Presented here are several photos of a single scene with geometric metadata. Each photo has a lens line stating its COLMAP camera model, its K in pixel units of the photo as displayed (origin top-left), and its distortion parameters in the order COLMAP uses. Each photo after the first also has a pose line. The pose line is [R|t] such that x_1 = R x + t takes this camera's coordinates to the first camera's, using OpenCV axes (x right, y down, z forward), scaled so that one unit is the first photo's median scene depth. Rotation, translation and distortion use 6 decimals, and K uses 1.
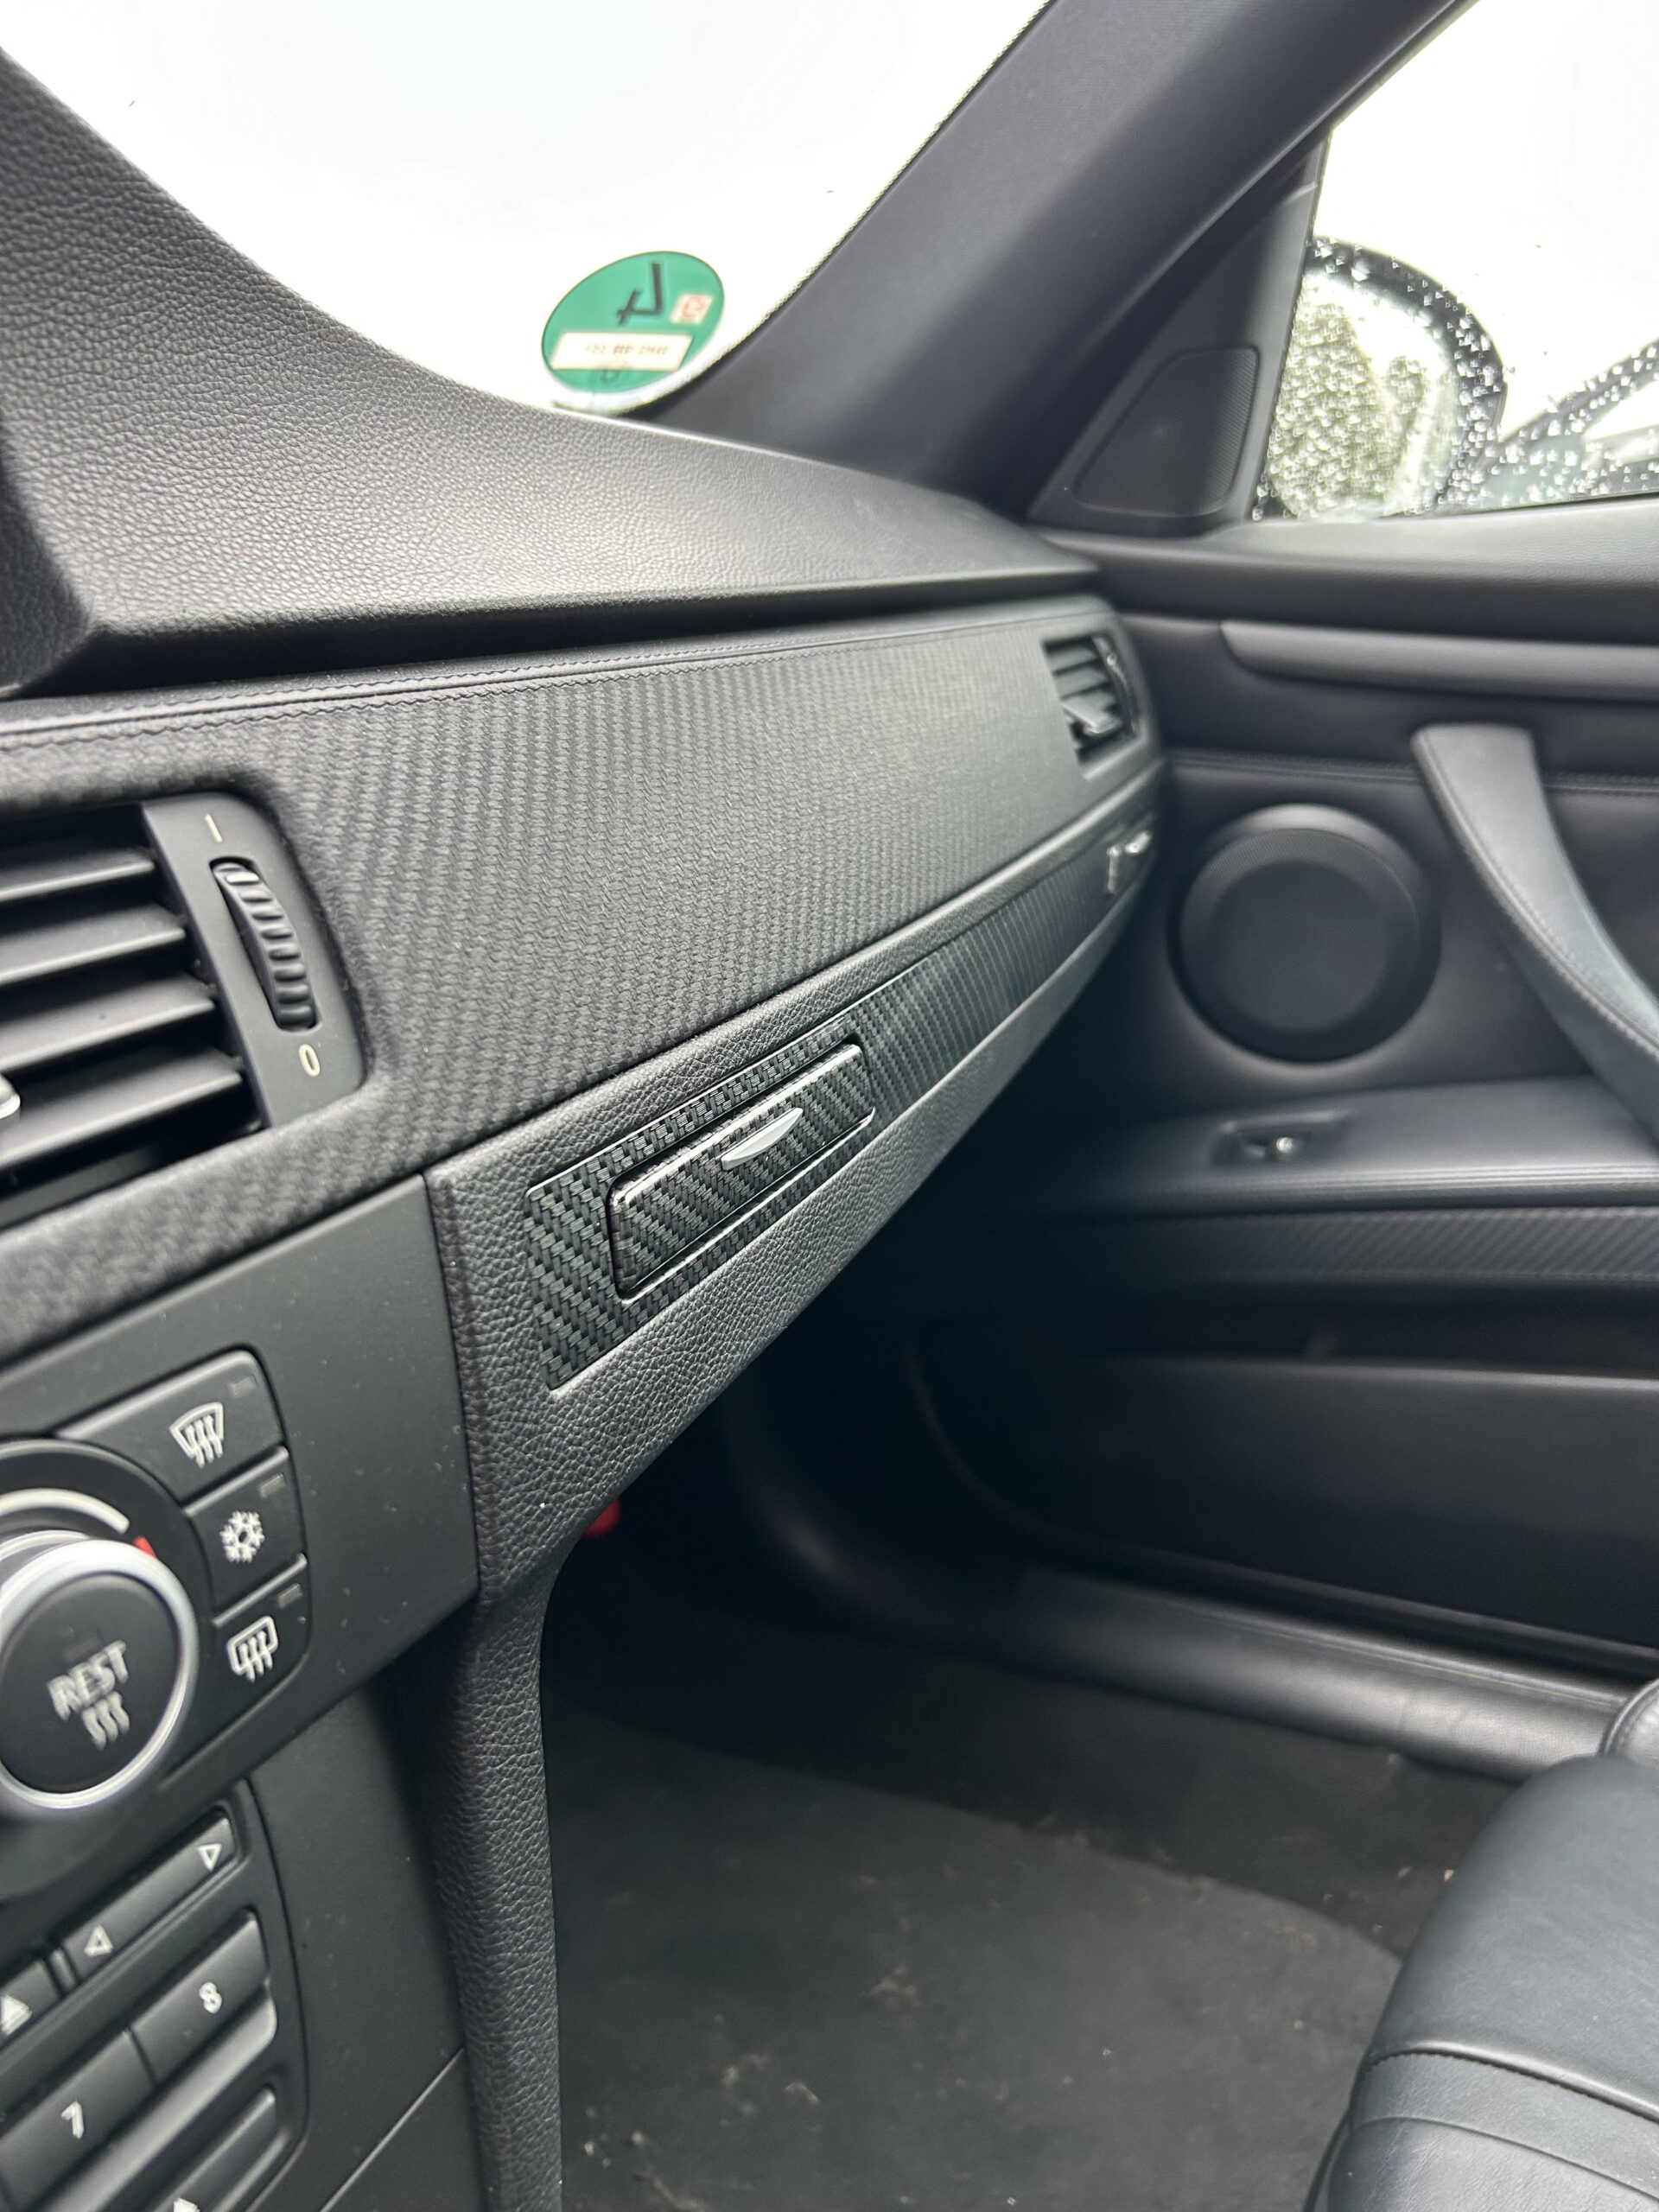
lens RADIAL K [[1675.6, 0, 829.5], [0, 1675.6, 1106.0], [0, 0, 1]] dist [0.039434, -0.048951]
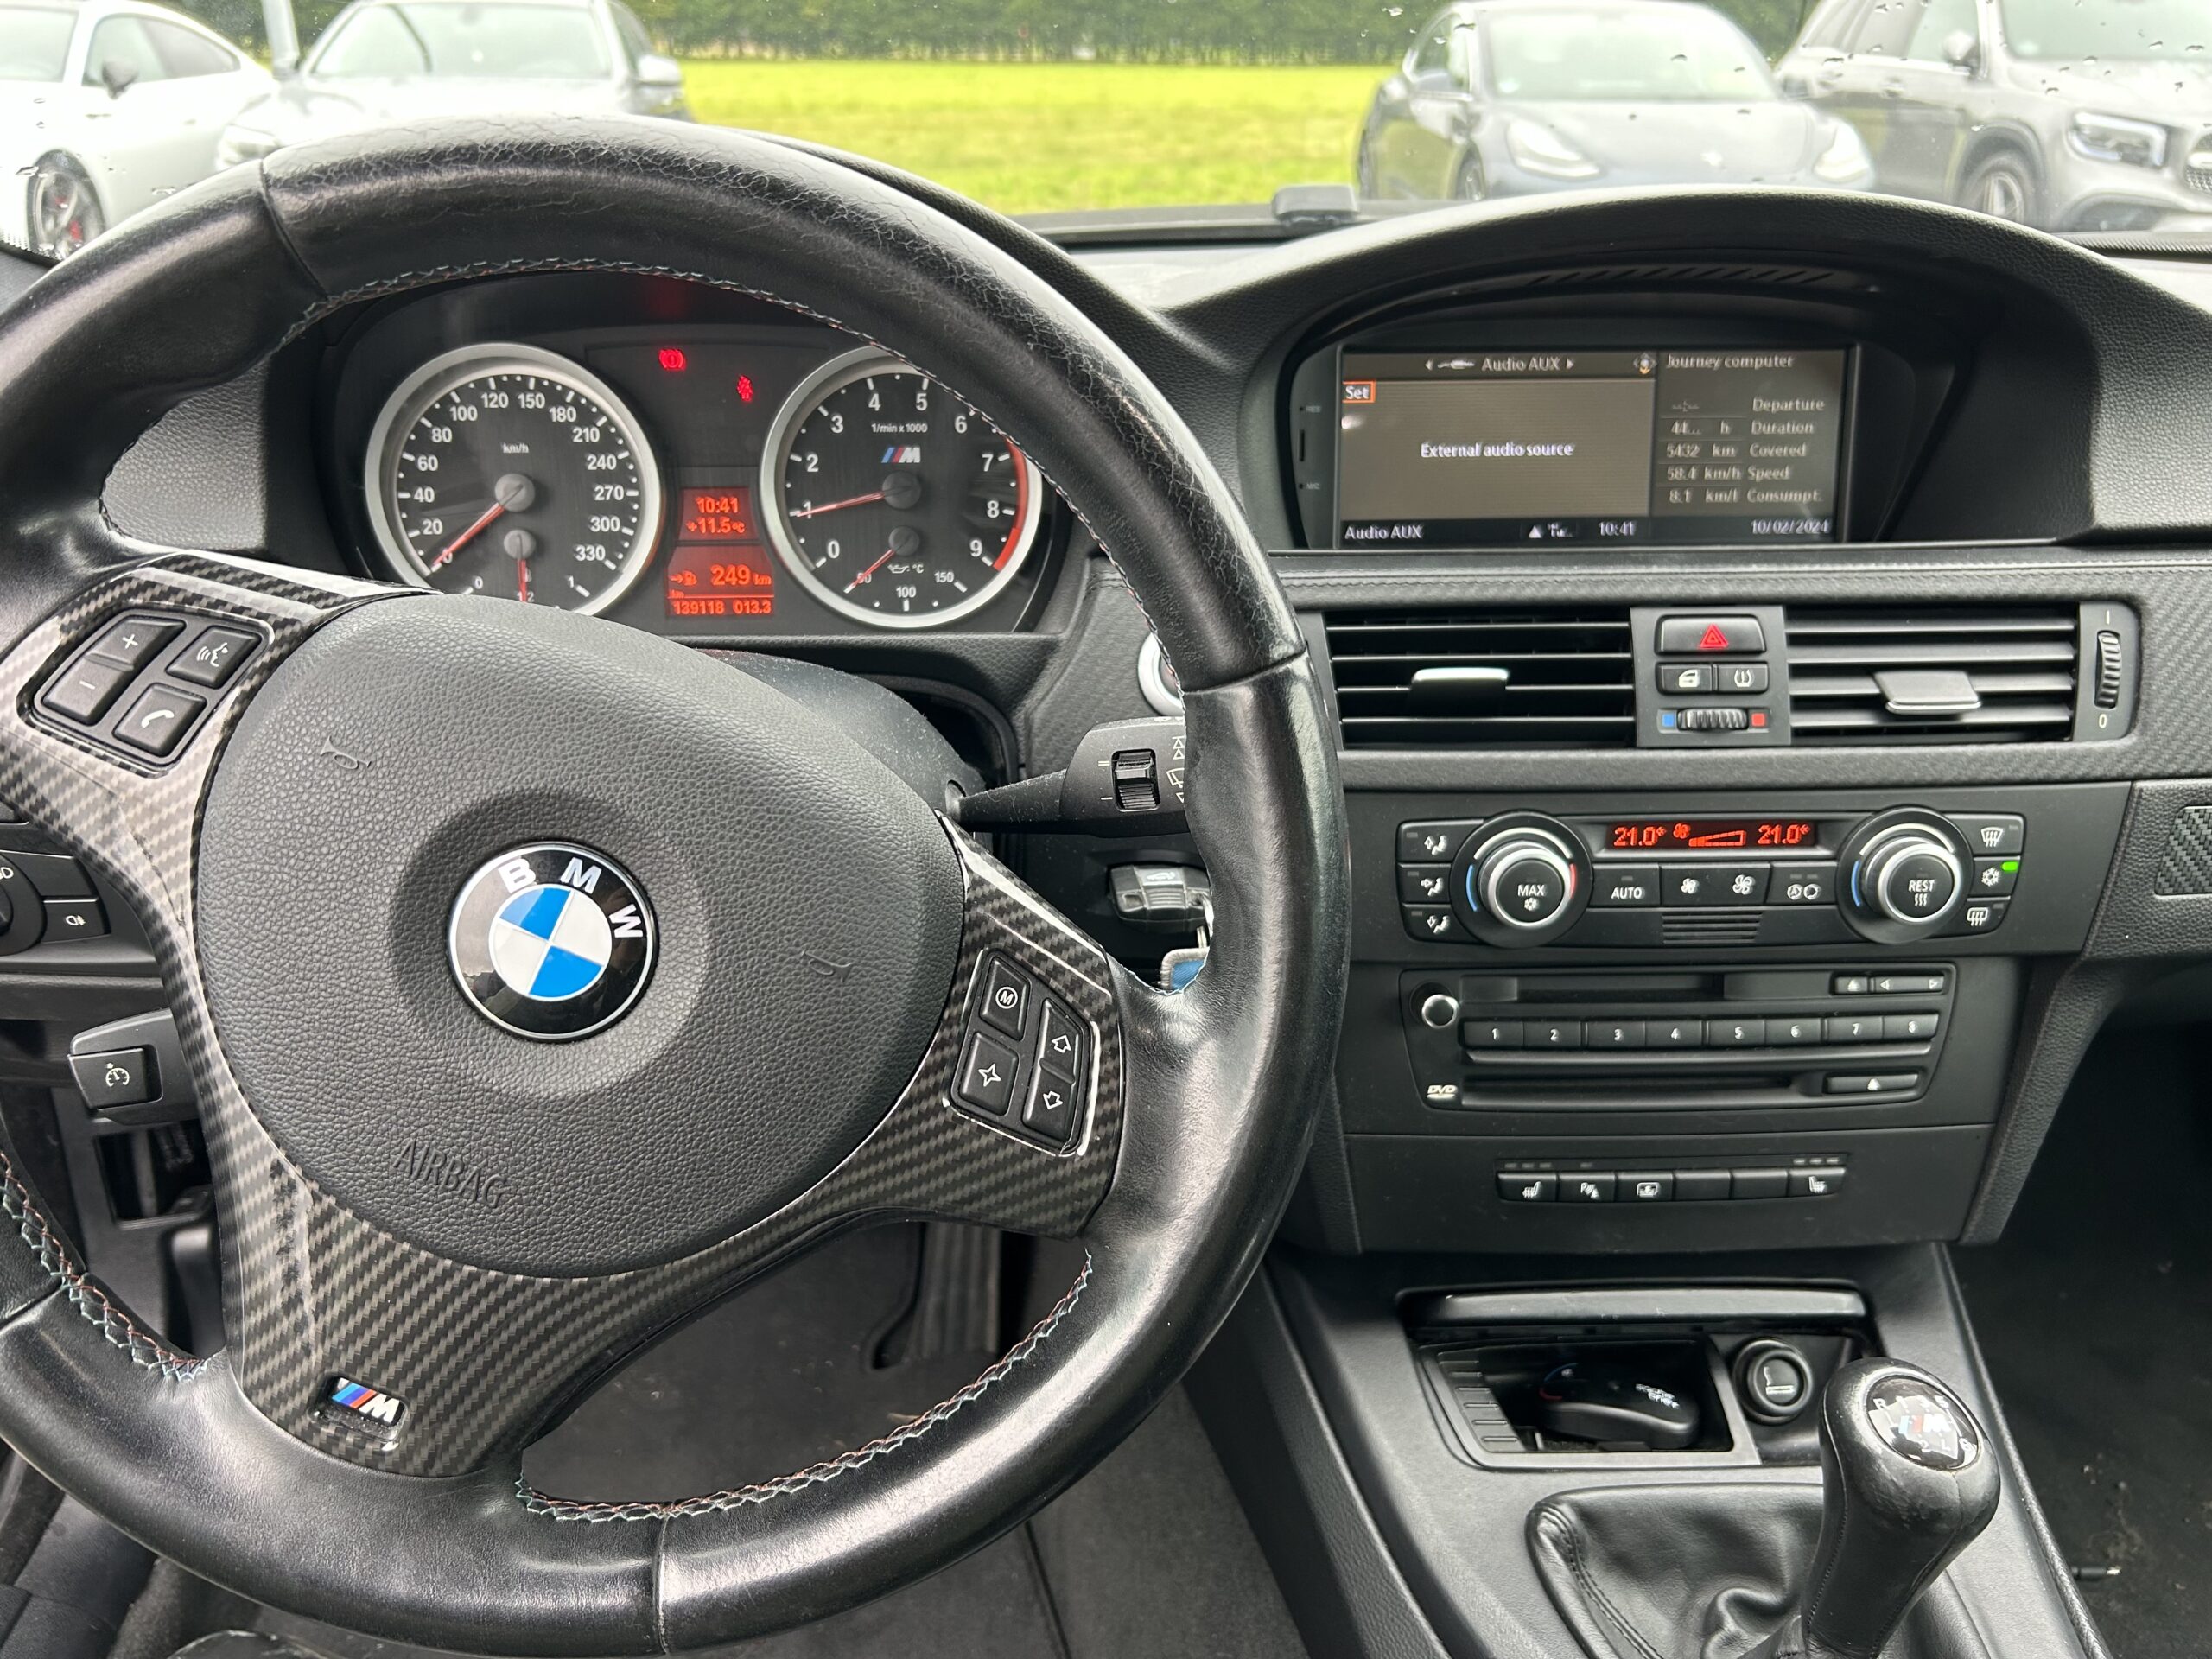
lens RADIAL K [[1675.6, 0, 1106.0], [0, 1675.6, 829.5], [0, 0, 1]] dist [0.039434, -0.048951]
pose [[0.531075, 0.384631, -0.754995, 0.821868], [-0.273133, 0.921182, 0.277168, -0.164127], [0.802096, 0.059017, 0.594272, -1.586269]]
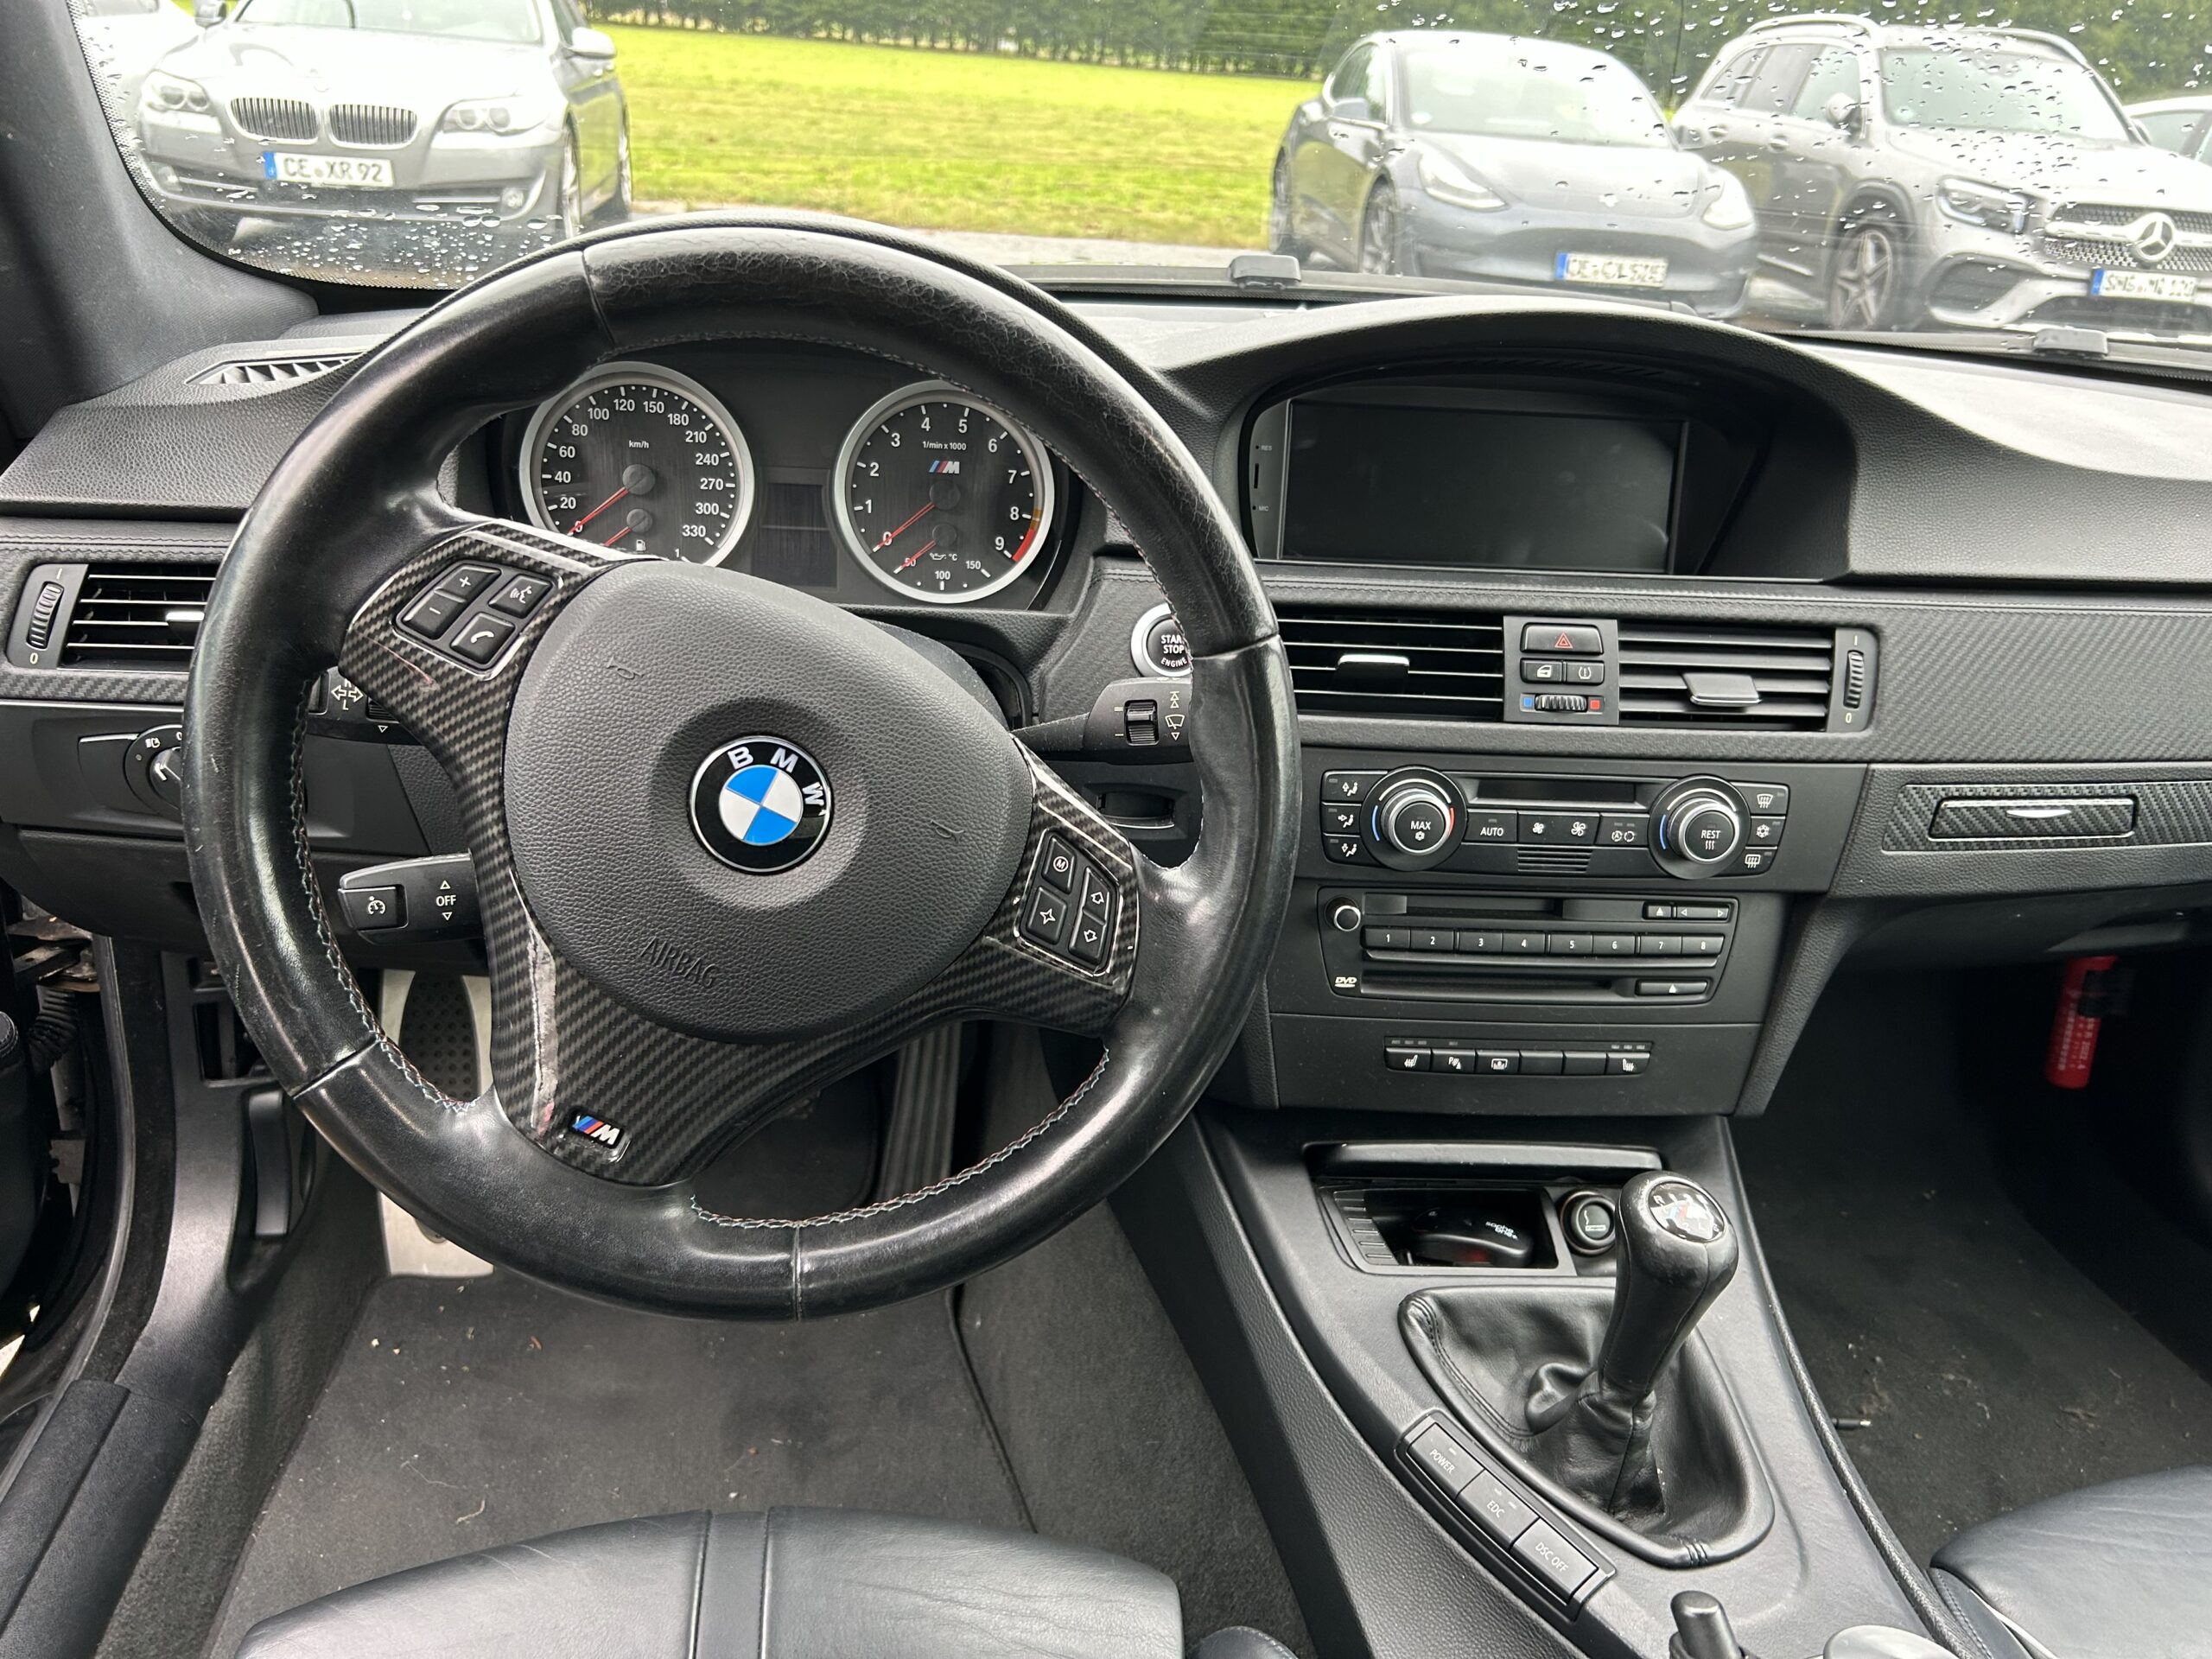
lens RADIAL K [[1725.4, 0, 1097.1], [0, 1725.4, 804.9], [0, 0, 1]] dist [0.104482, -0.204753]
pose [[0.564928, 0.398140, -0.722731, 1.360978], [-0.330174, 0.911784, 0.244202, -0.215363], [0.756202, 0.100671, 0.646548, -2.237722]]
